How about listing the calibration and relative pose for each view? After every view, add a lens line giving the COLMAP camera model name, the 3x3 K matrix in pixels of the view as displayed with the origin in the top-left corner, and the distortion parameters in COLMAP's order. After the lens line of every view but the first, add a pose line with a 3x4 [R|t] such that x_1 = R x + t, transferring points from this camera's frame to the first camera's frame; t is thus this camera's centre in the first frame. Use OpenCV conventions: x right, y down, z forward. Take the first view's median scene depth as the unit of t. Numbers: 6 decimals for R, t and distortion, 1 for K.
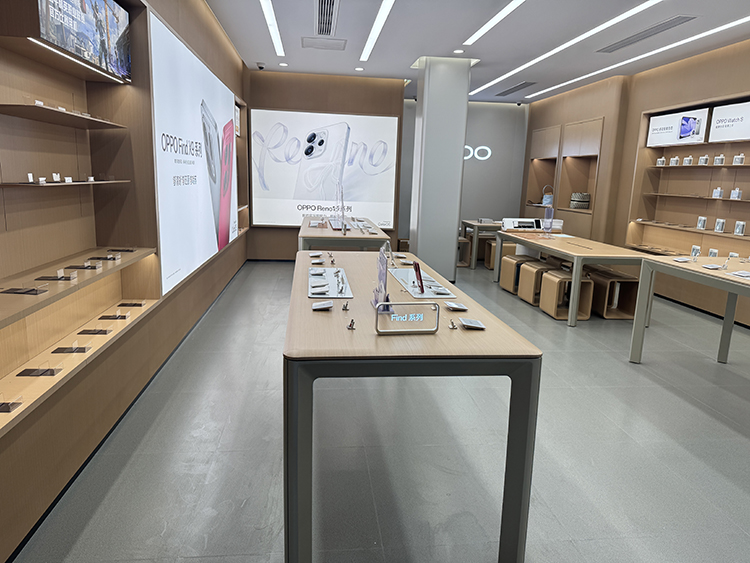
lens RADIAL K [[520.3, 0, 375.0], [0, 520.3, 281.5], [0, 0, 1]] dist [0.102132, -0.145079]
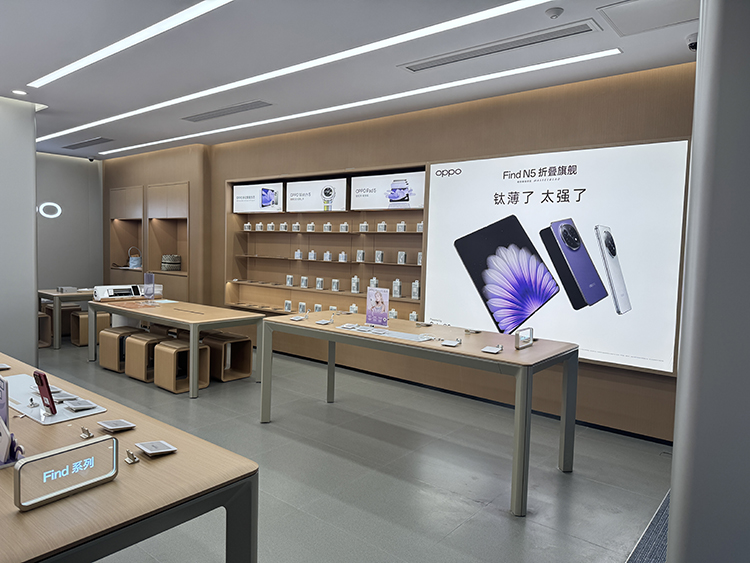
lens RADIAL K [[520.3, 0, 375.0], [0, 520.3, 281.5], [0, 0, 1]] dist [0.102132, -0.145079]
pose [[0.718715, -0.057621, 0.692913, -0.027725], [0.132313, 0.989684, -0.054940, -0.019957], [-0.682599, 0.131168, 0.718925, 0.056716]]
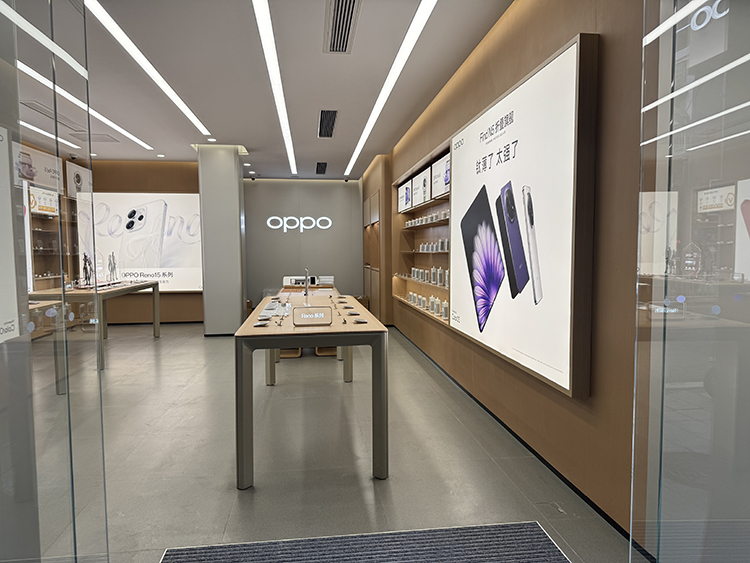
lens RADIAL K [[520.3, 0, 375.0], [0, 520.3, 281.5], [0, 0, 1]] dist [0.102132, -0.145079]
pose [[0.999252, -0.038300, 0.005316, 0.462602], [0.038668, 0.989608, -0.138497, 0.058485], [0.000044, 0.138599, 0.990349, -0.133571]]
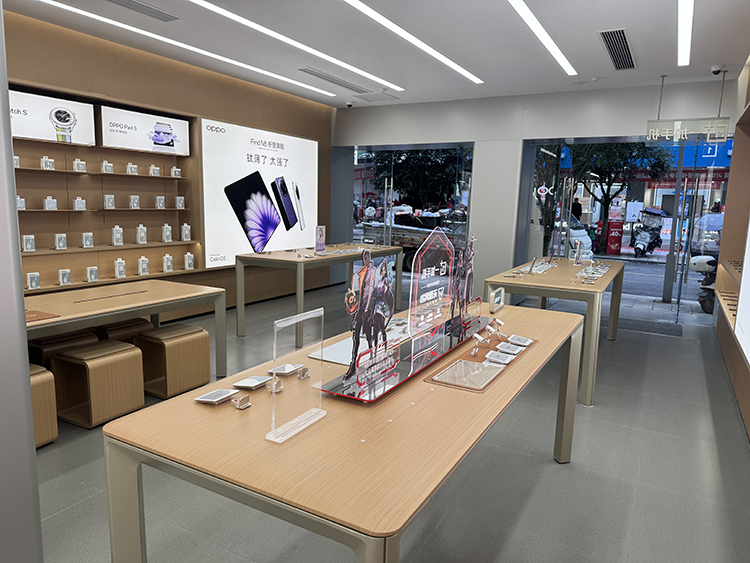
lens RADIAL K [[520.3, 0, 375.0], [0, 520.3, 281.5], [0, 0, 1]] dist [0.102132, -0.145079]
pose [[-0.808239, -0.140972, 0.571731, -0.196423], [0.065642, 0.943300, 0.325387, -0.233325], [-0.585184, 0.300521, -0.753158, 1.107583]]
